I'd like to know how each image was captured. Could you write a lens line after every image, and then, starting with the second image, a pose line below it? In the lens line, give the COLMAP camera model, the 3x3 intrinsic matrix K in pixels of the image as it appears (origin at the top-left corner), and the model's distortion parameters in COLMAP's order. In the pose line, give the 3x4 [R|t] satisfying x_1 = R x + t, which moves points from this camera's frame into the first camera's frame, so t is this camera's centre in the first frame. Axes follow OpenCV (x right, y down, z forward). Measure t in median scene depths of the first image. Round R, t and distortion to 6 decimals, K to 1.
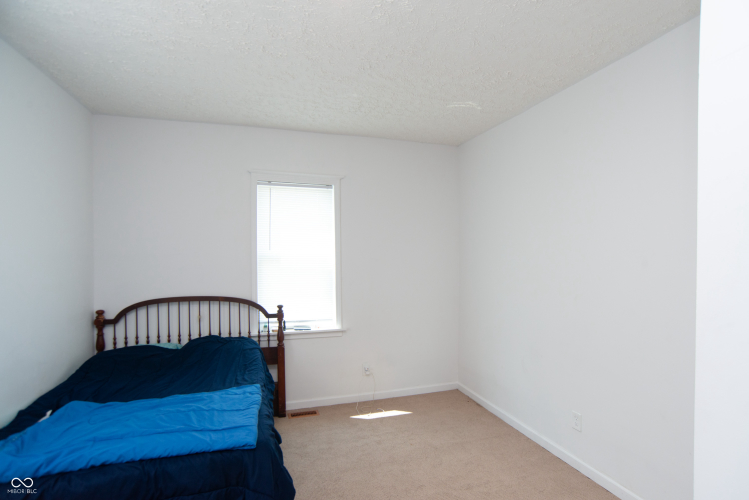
lens RADIAL K [[381.4, 0, 384.2], [0, 381.4, 258.4], [0, 0, 1]] dist [-0.084734, 0.047519]
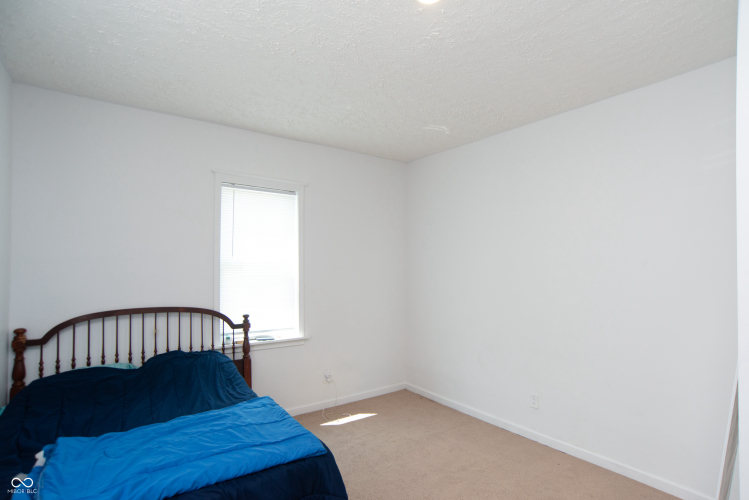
lens RADIAL K [[381.4, 0, 384.2], [0, 381.4, 258.4], [0, 0, 1]] dist [-0.084734, 0.047519]
pose [[0.948062, 0.010210, 0.317921, -0.275712], [-0.001991, 0.999656, -0.026166, 0.007645], [-0.318078, 0.024174, 0.947756, -0.005531]]
